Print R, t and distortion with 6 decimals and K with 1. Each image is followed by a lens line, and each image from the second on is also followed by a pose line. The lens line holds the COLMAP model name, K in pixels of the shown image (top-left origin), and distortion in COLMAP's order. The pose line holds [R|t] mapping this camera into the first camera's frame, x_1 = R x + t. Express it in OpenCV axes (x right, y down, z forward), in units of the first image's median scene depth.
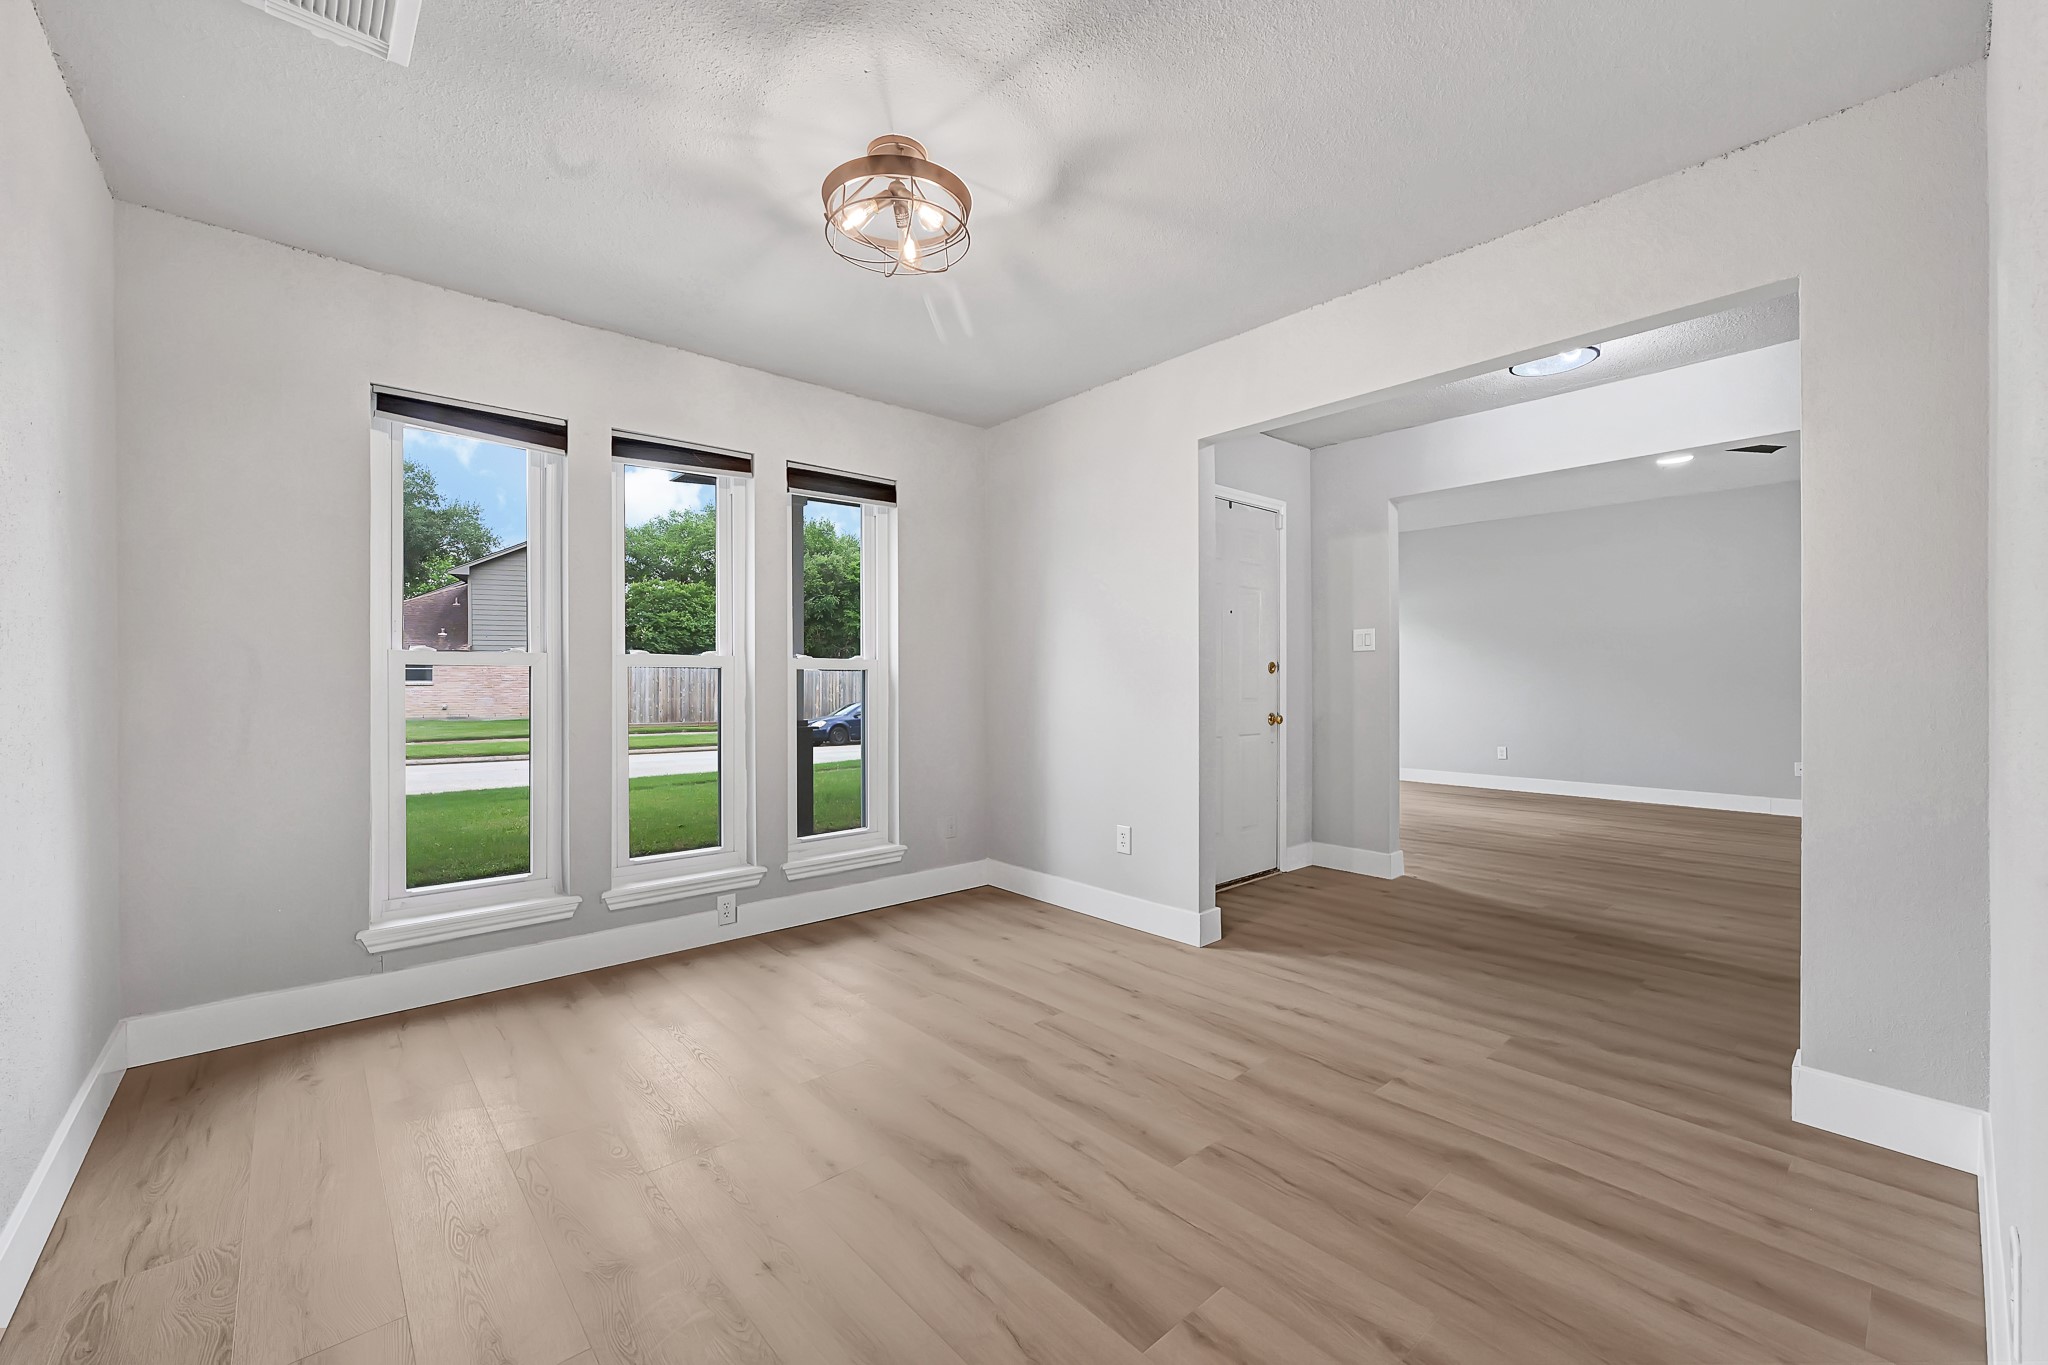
lens RADIAL K [[837.6, 0, 1029.2], [0, 837.6, 681.2], [0, 0, 1]] dist [-0.000238, -0.001032]
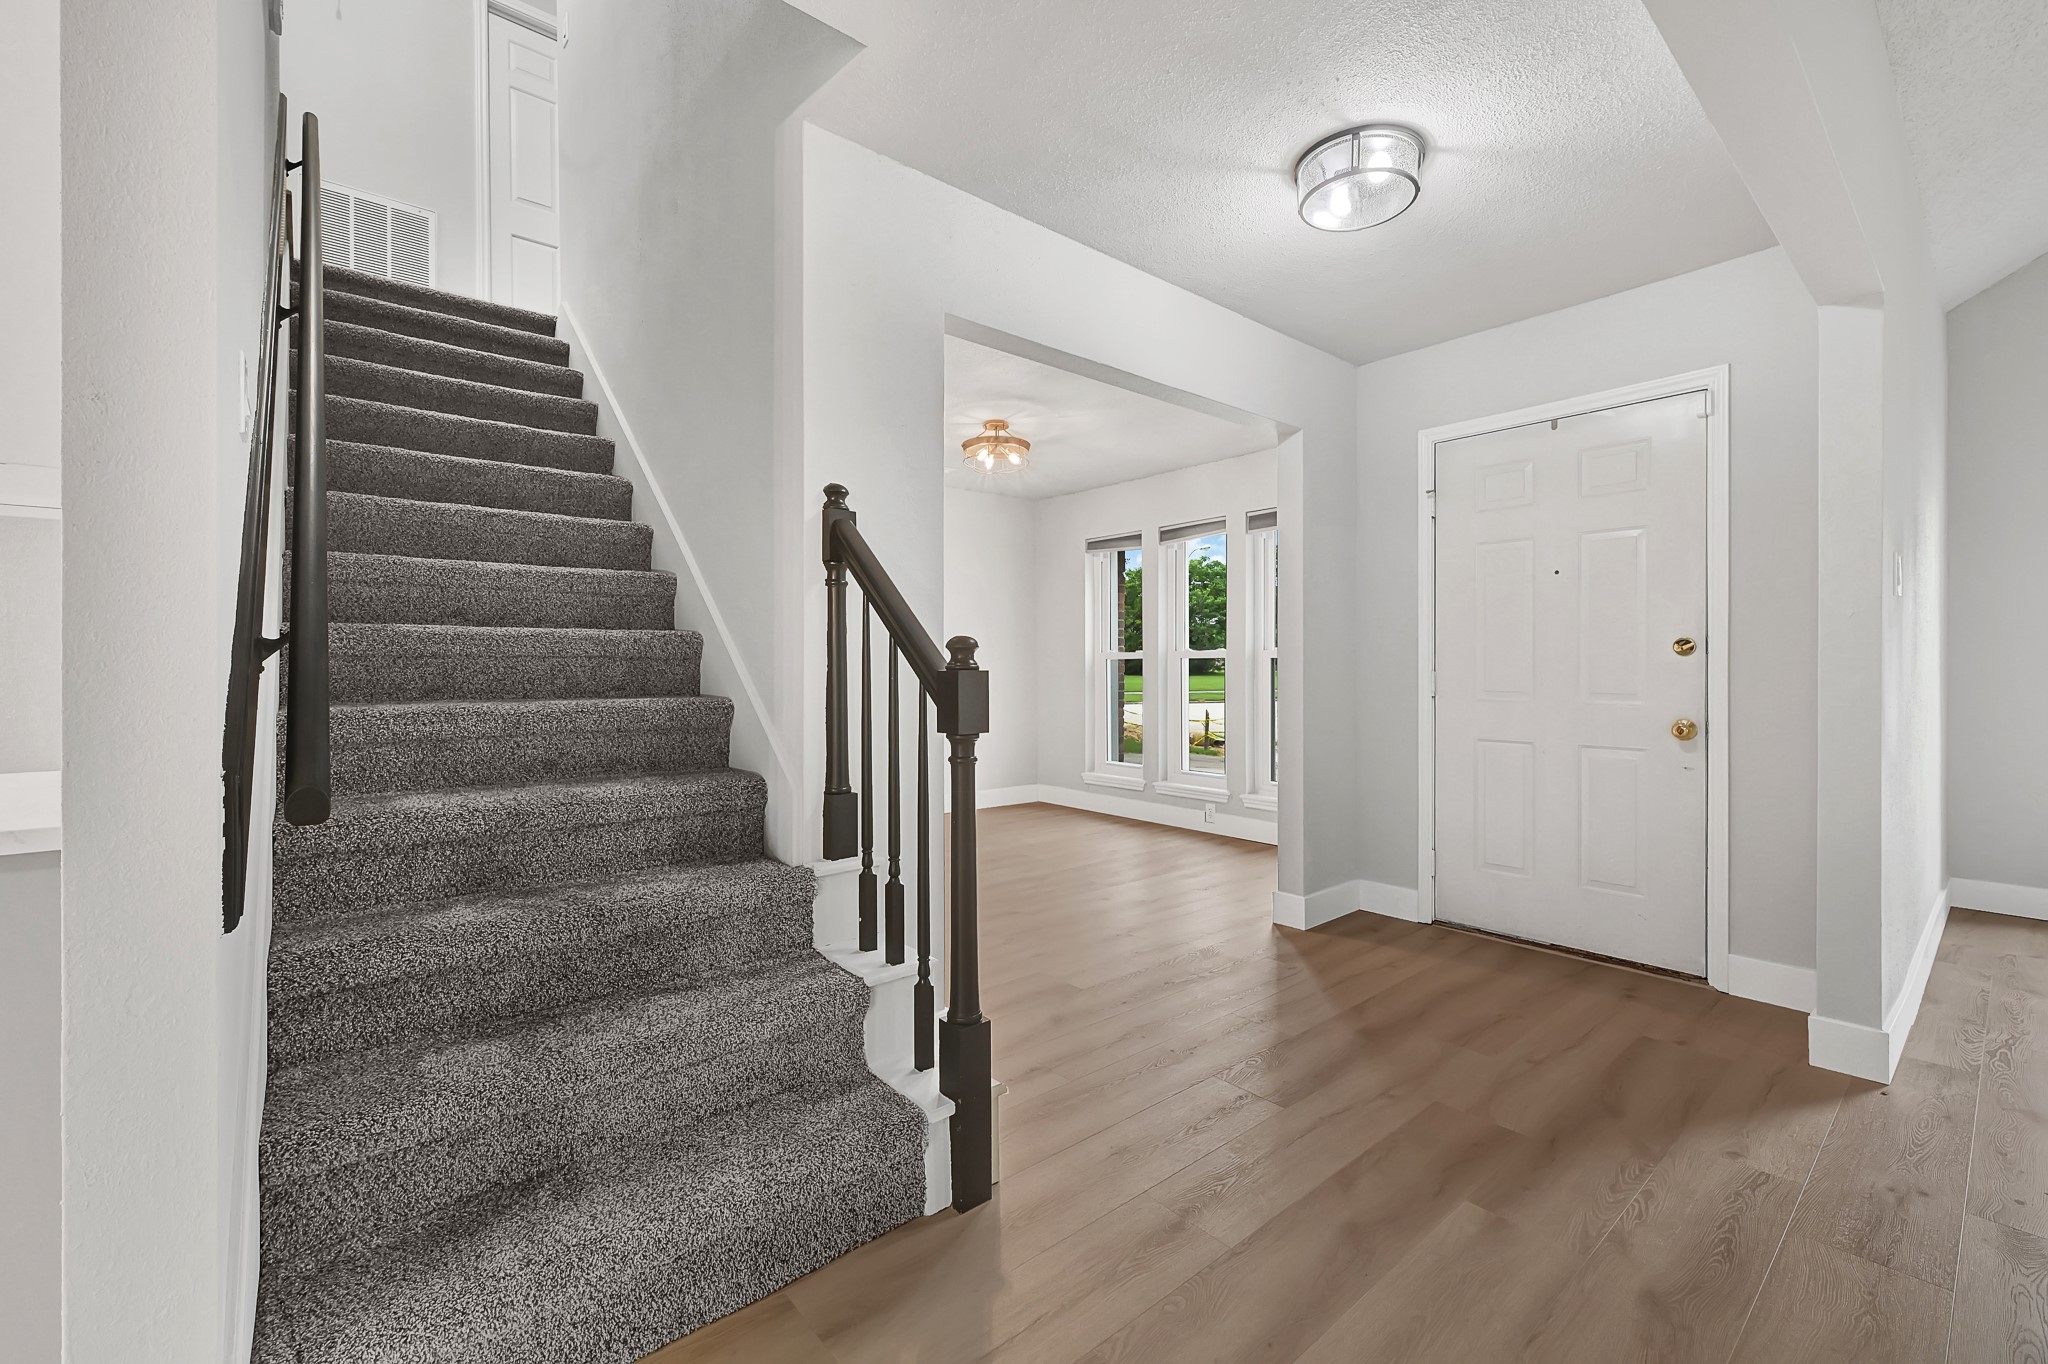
lens RADIAL K [[837.6, 0, 1029.2], [0, 837.6, 680.7], [0, 0, 1]] dist [-0.000238, -0.001032]
pose [[-0.022102, 0.017474, -0.999603, 1.223720], [-0.000673, 0.999847, 0.017493, -0.001813], [0.999756, 0.001060, -0.022086, 0.706123]]
